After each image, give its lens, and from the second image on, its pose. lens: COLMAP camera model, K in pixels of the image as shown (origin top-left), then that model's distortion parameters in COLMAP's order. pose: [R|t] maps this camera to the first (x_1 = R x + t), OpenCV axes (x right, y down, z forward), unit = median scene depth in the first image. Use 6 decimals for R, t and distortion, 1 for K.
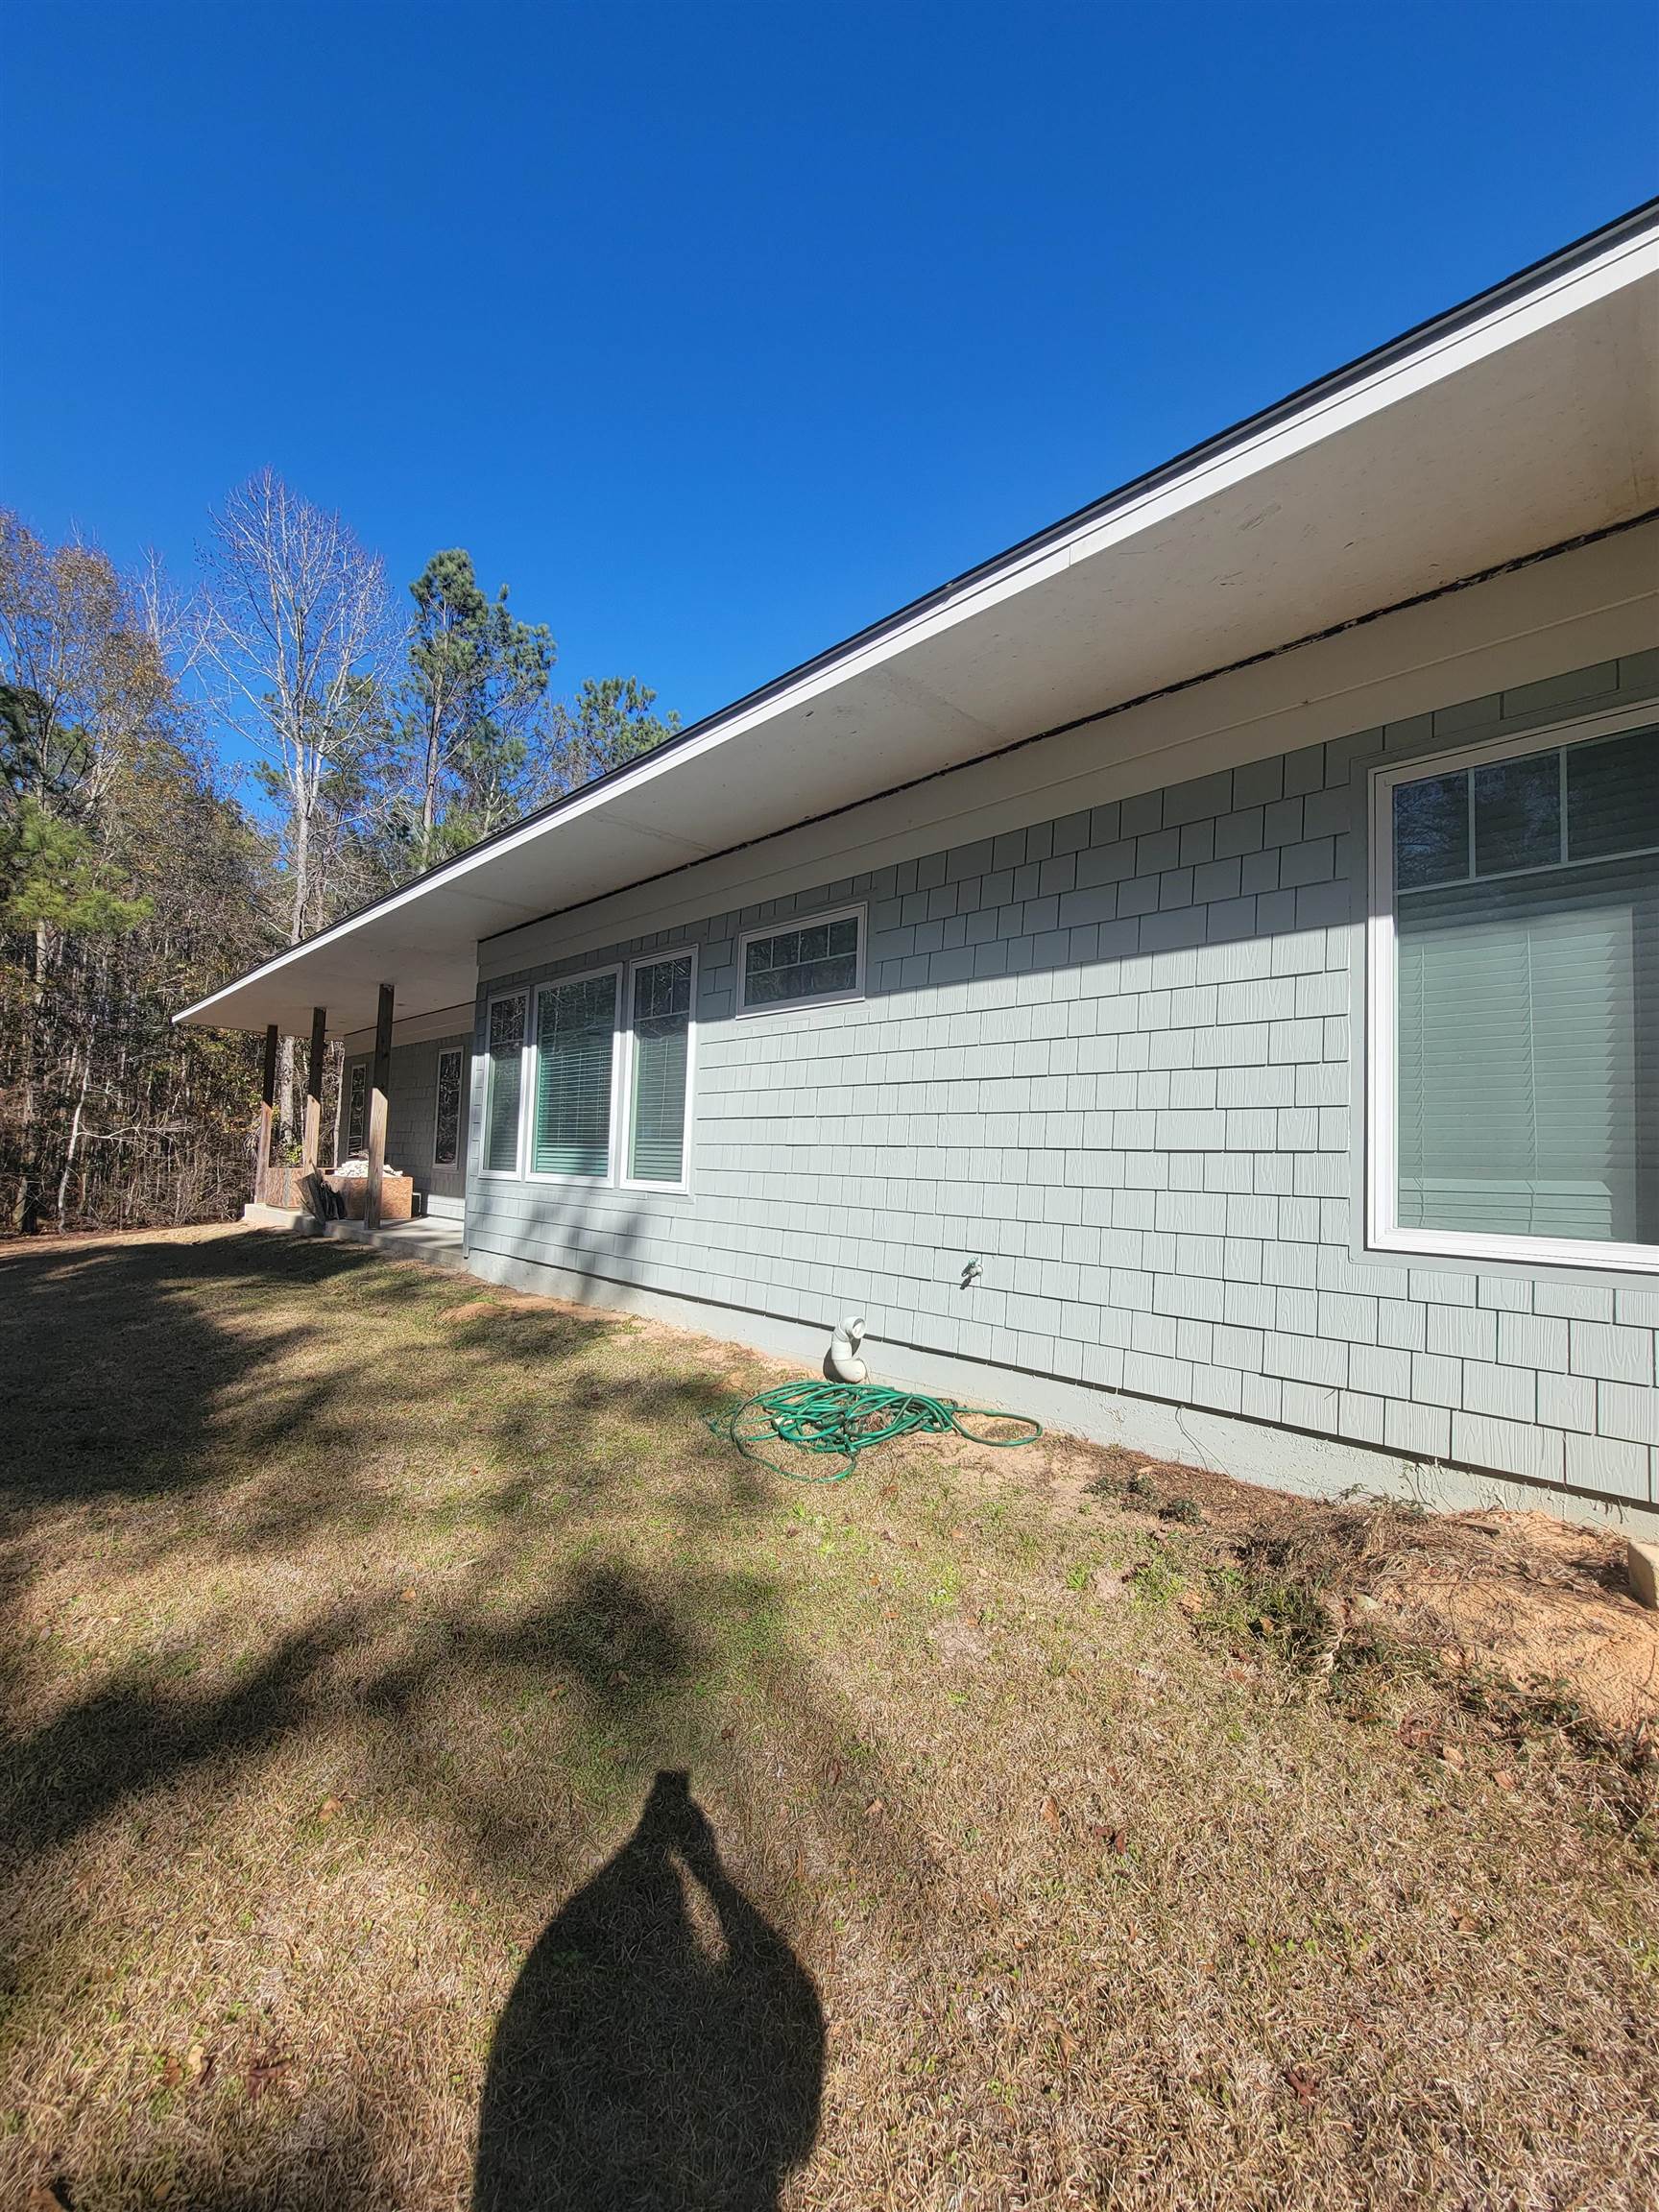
lens RADIAL K [[901.9, 0, 819.1], [0, 901.9, 1111.0], [0, 0, 1]] dist [-0.010632, 0.004915]
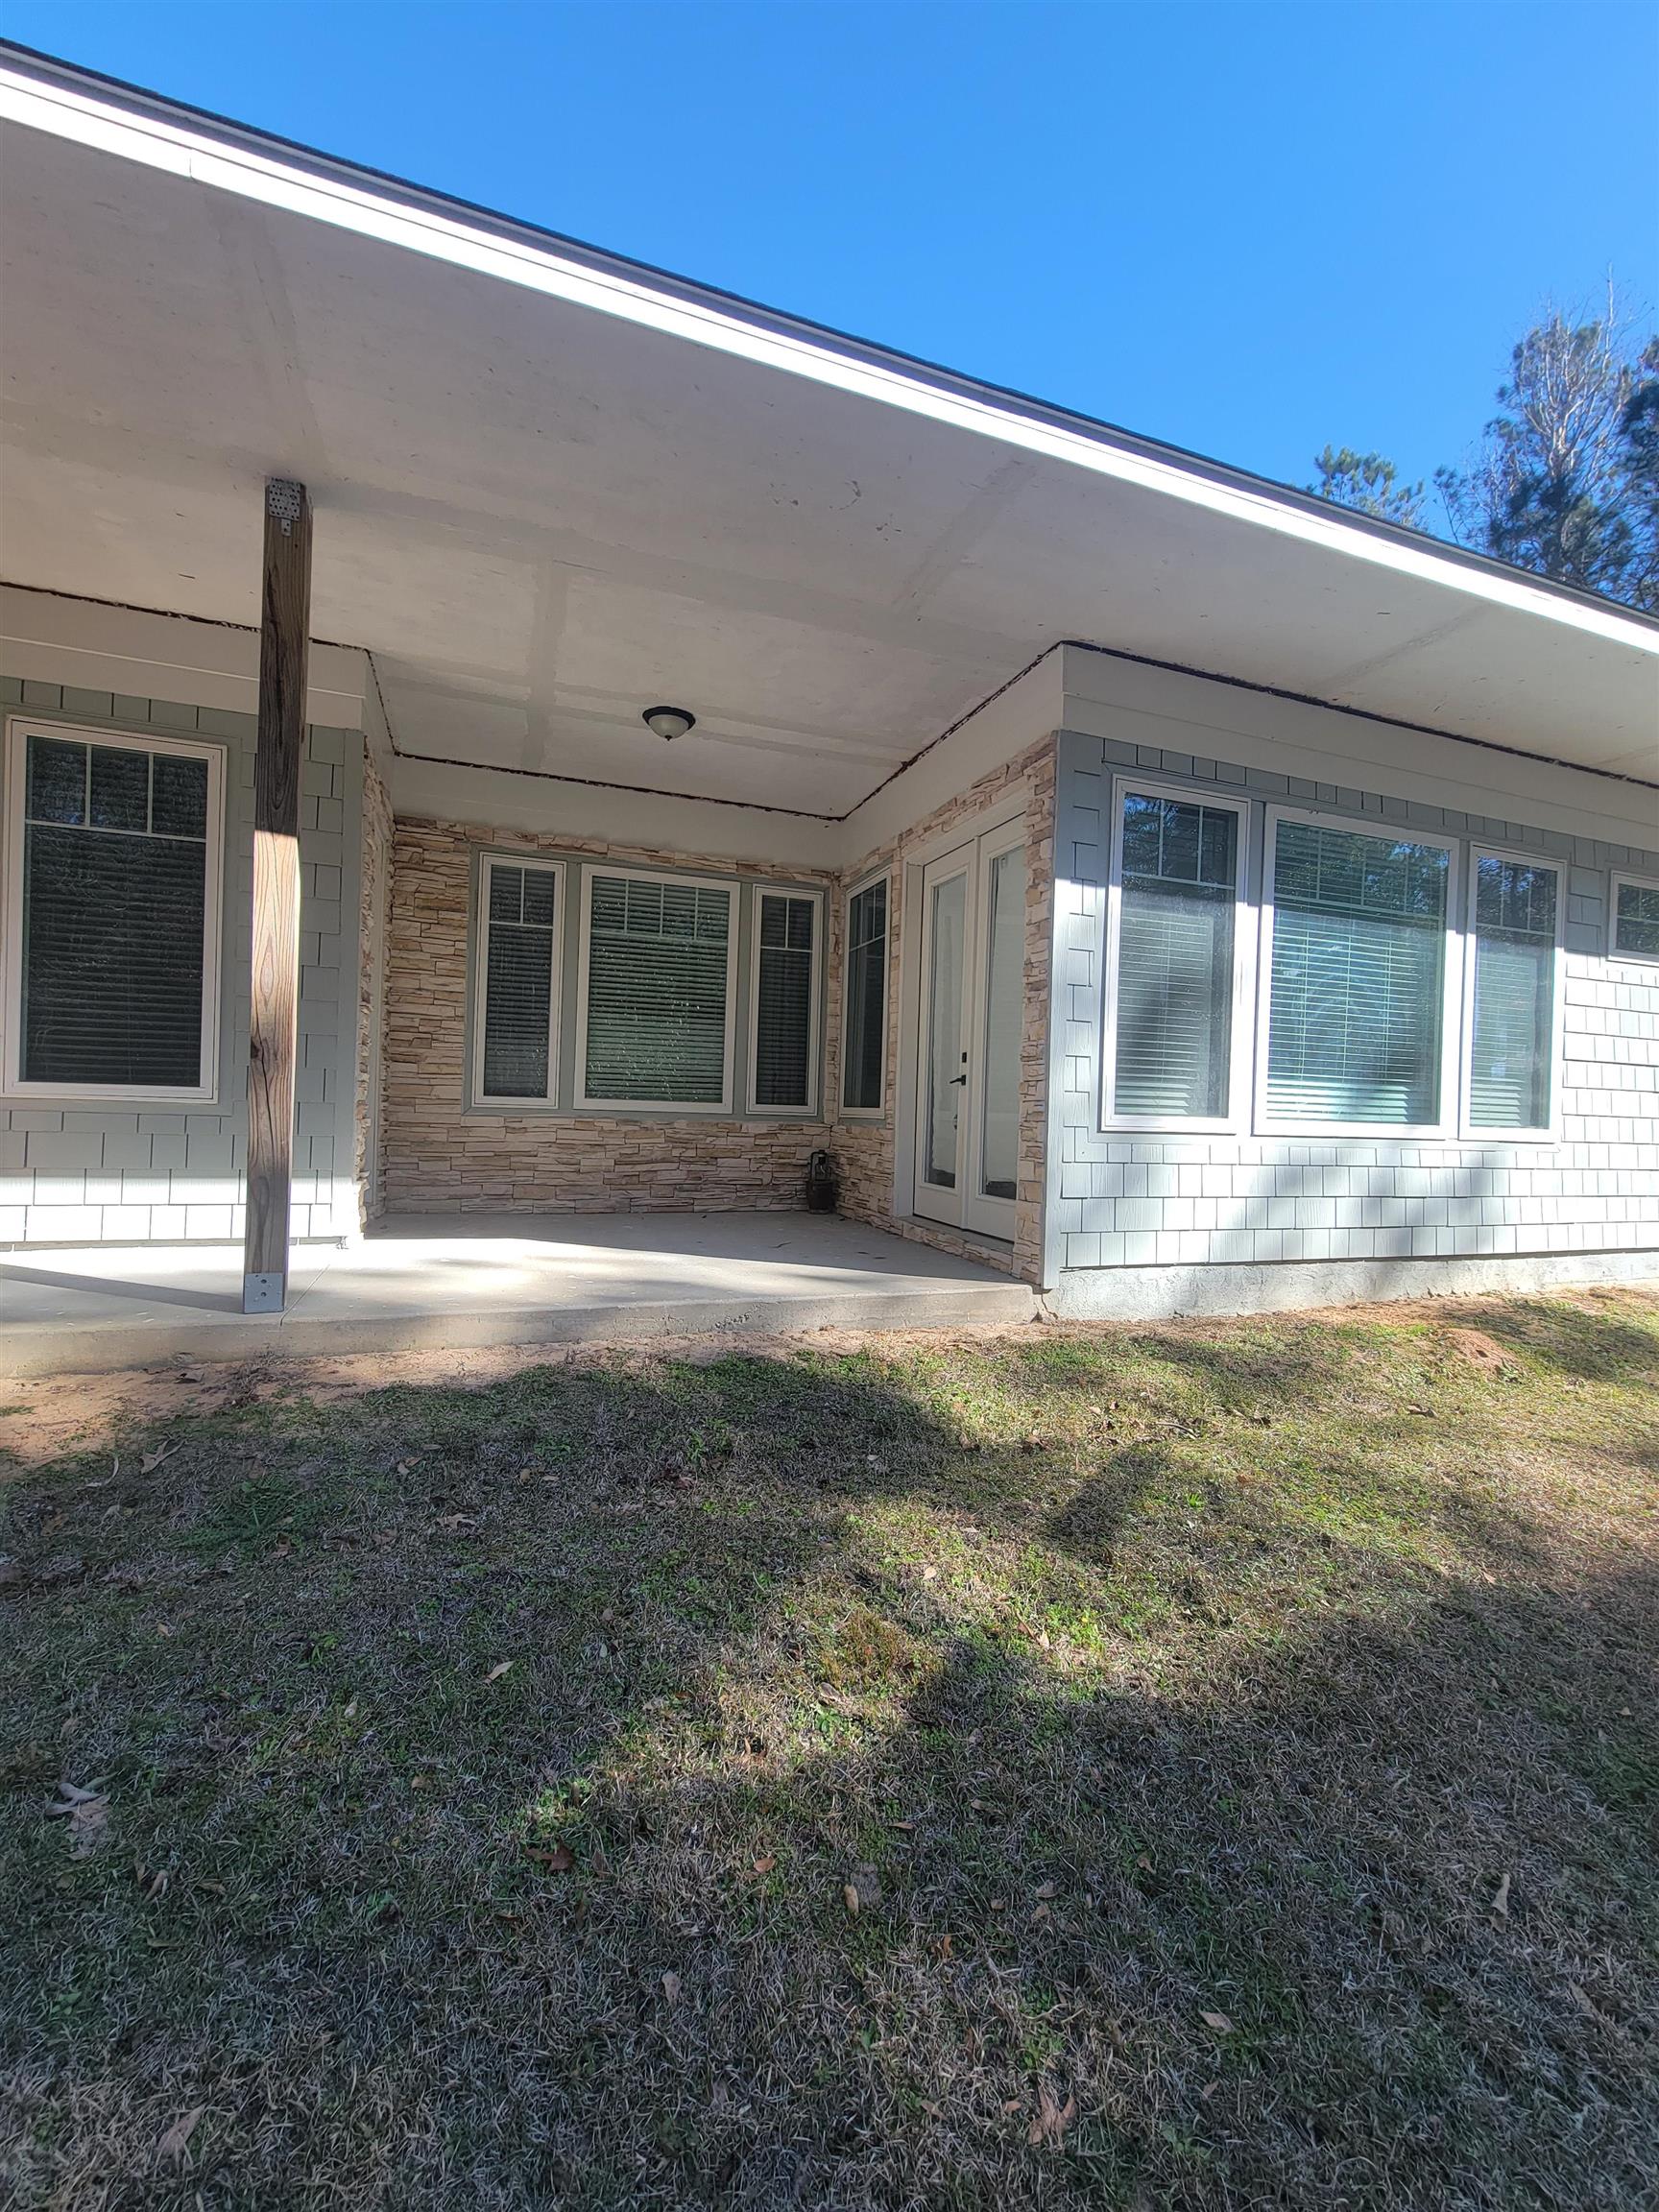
lens RADIAL K [[895.0, 0, 828.6], [0, 895.0, 1053.2], [0, 0, 1]] dist [-0.000596, -0.000014]
pose [[0.427946, 0.004562, 0.903793, -2.318280], [-0.096047, 0.994554, 0.040458, 0.071257], [-0.898686, -0.104121, 0.426054, 2.348828]]
